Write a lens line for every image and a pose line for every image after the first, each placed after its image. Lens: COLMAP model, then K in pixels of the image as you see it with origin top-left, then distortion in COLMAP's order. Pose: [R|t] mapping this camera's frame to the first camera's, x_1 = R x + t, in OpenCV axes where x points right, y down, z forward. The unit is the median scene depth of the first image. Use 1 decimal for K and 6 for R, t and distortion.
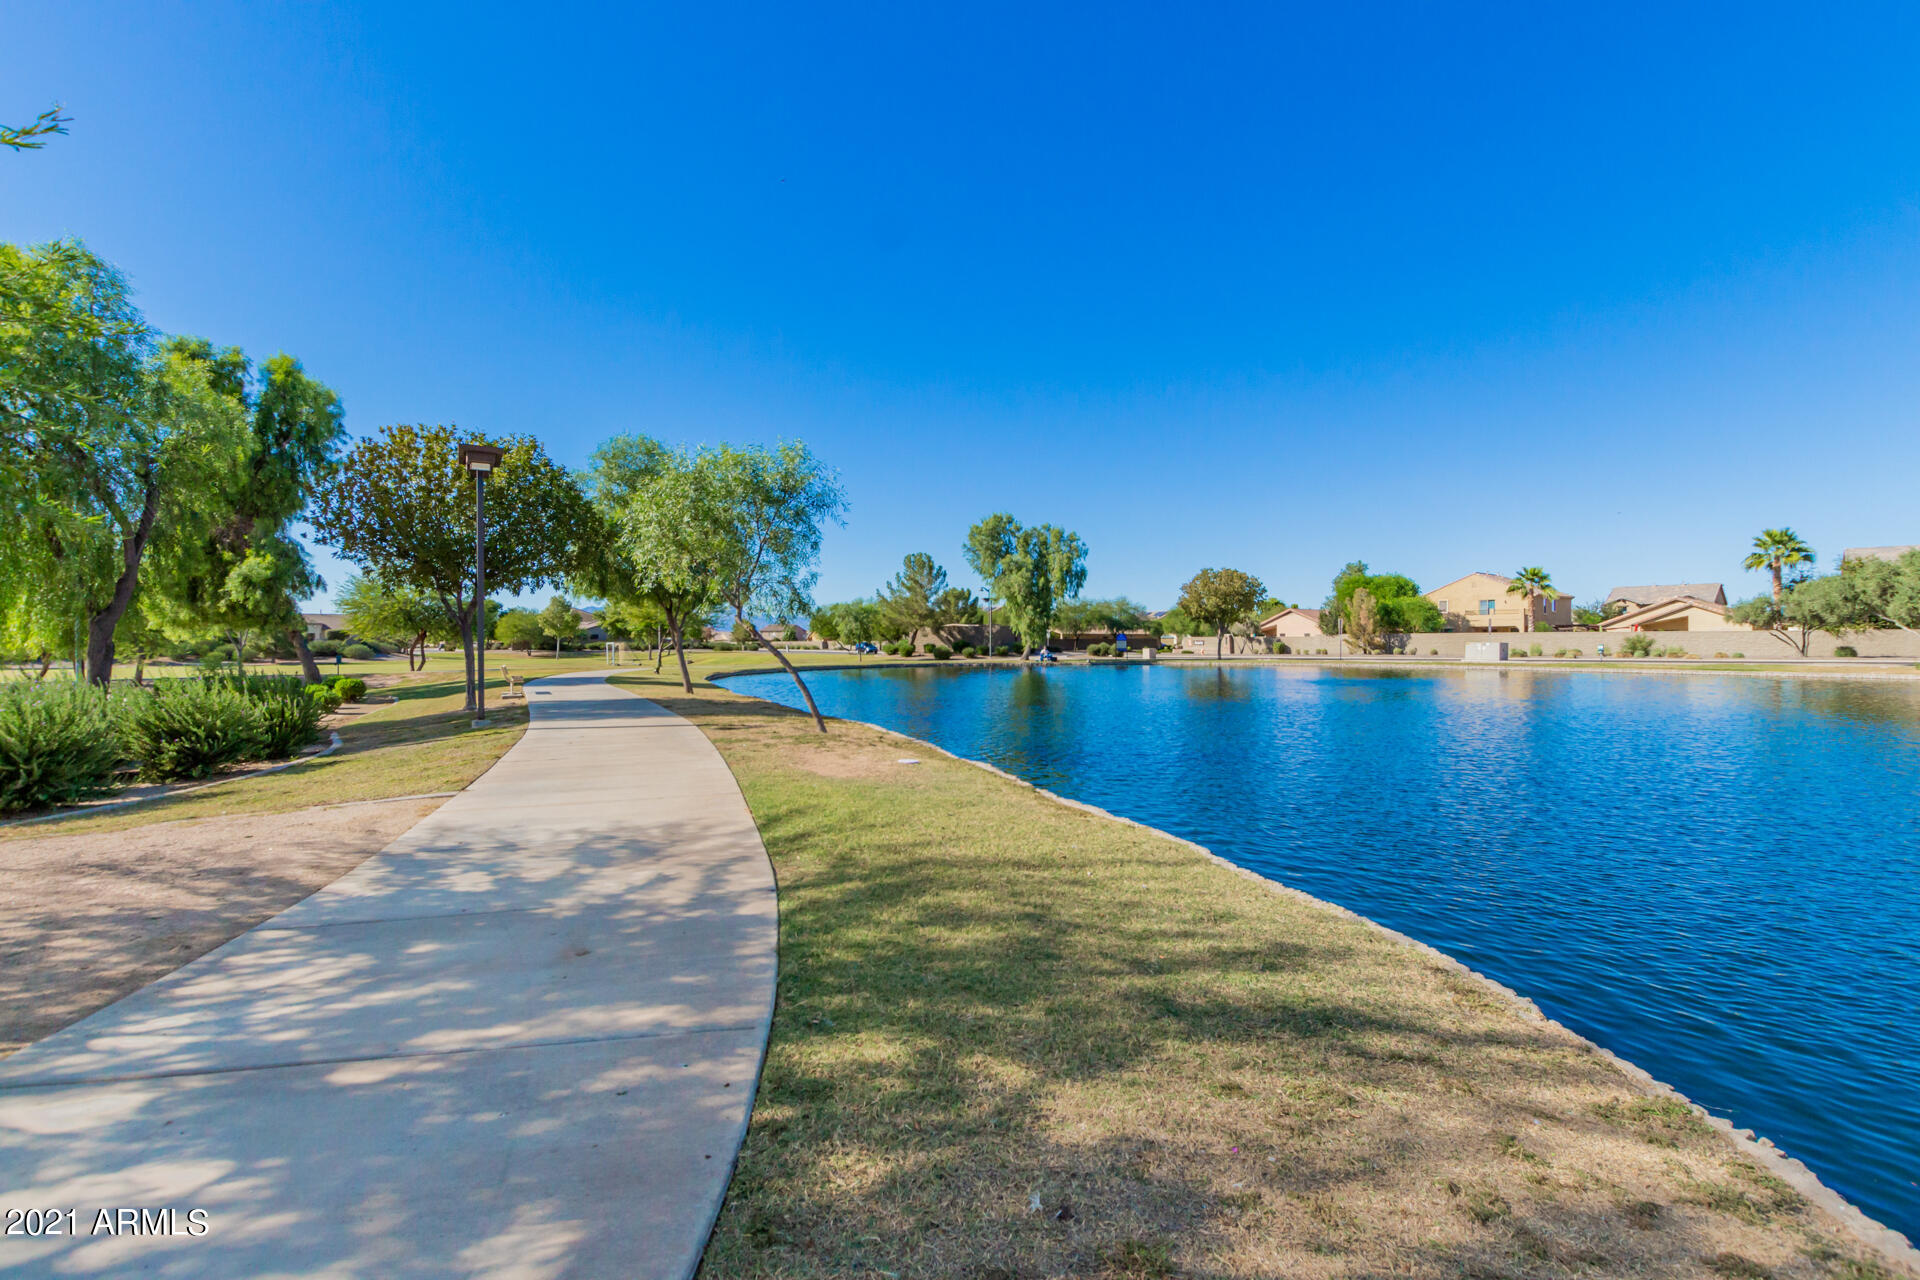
lens RADIAL K [[879.2, 0, 962.9], [0, 879.2, 639.5], [0, 0, 1]] dist [0.000473, 0.000003]
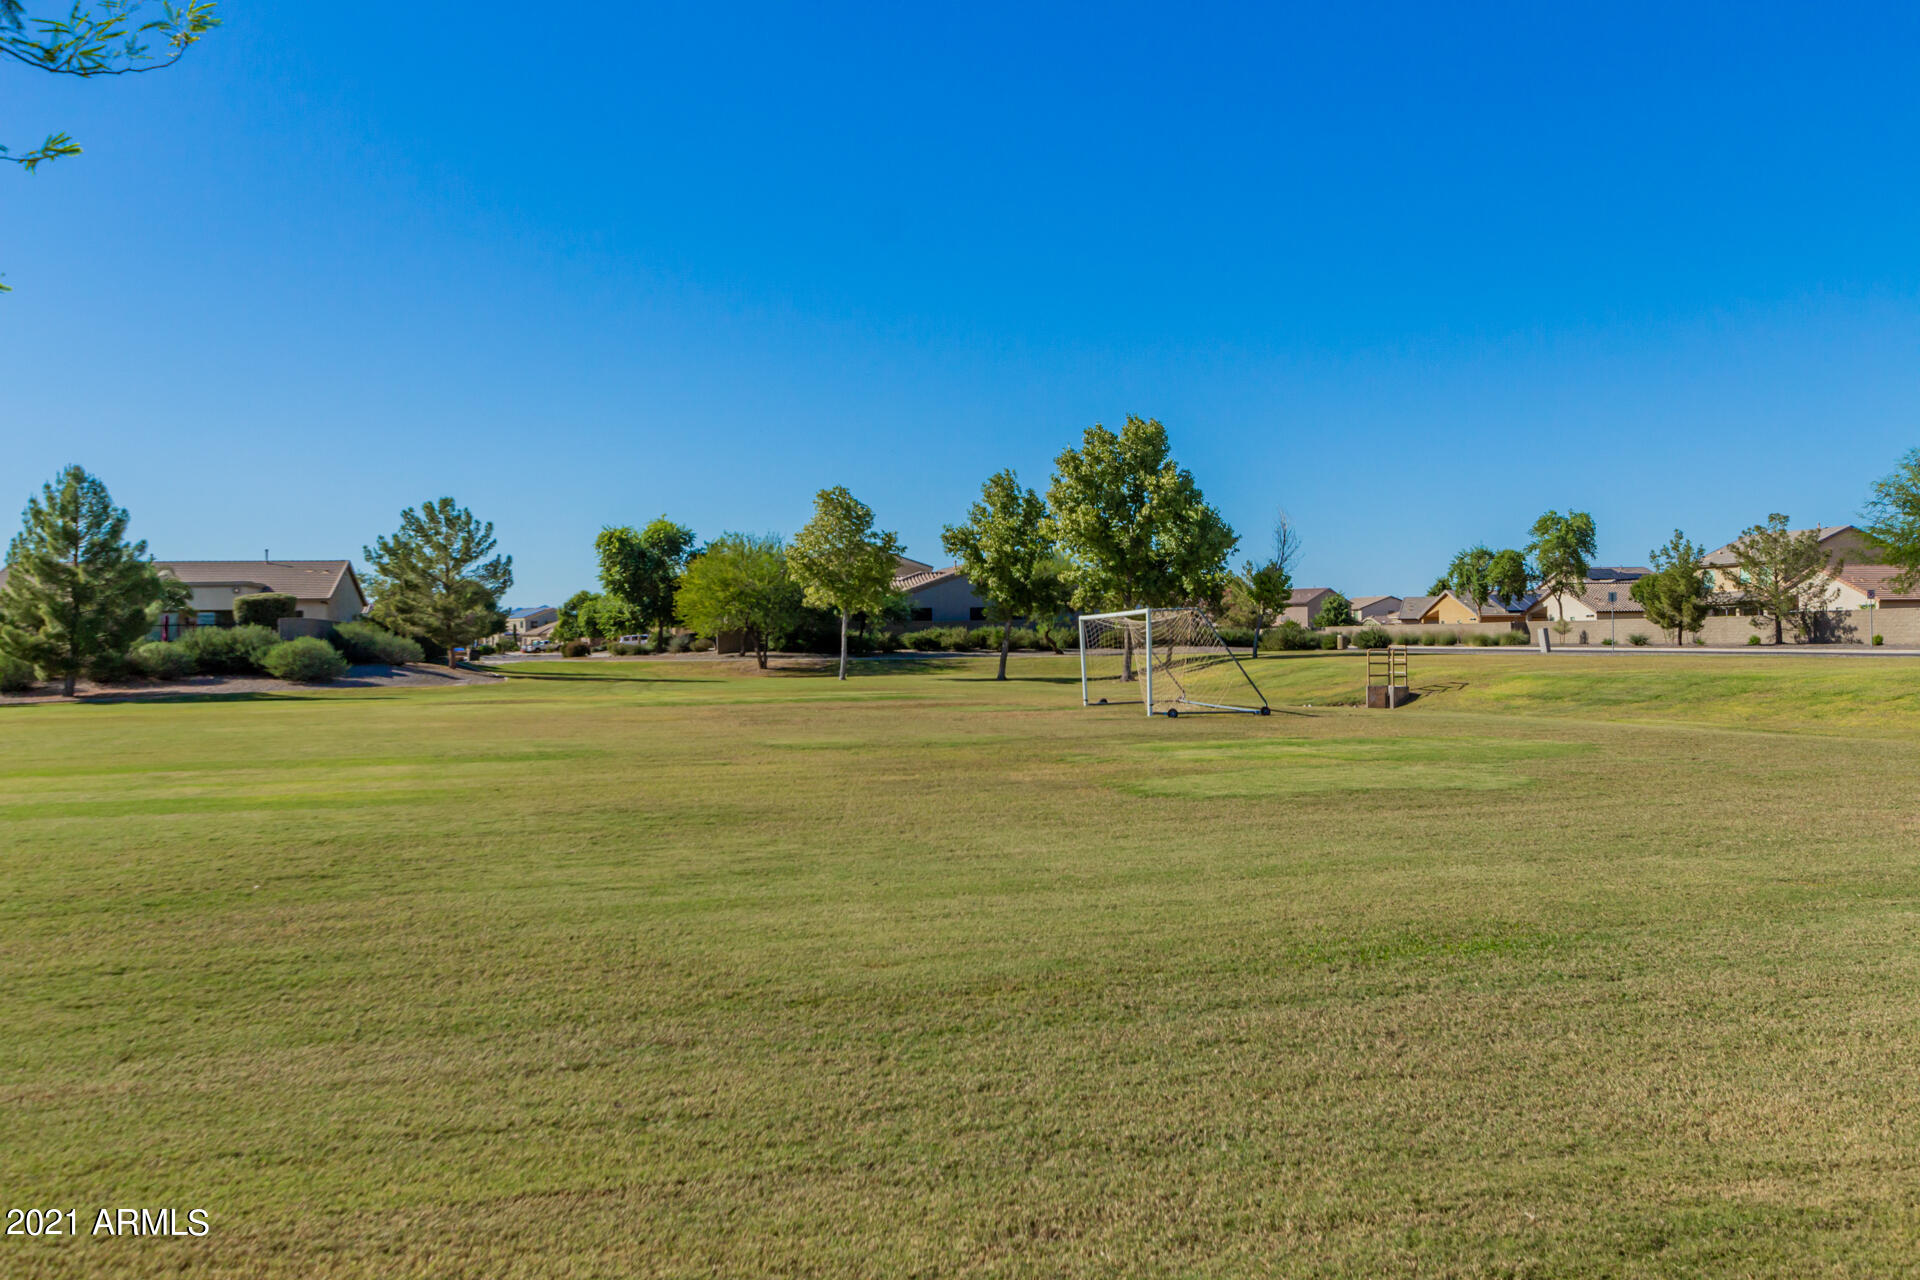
lens RADIAL K [[1108.8, 0, 959.0], [0, 1108.8, 641.1], [0, 0, 1]] dist [-0.000046, -0.000002]
pose [[0.963646, -0.006238, -0.267109, -0.295436], [0.008178, 0.999948, 0.006150, 0.005317], [0.267057, -0.008110, 0.963647, 0.588979]]
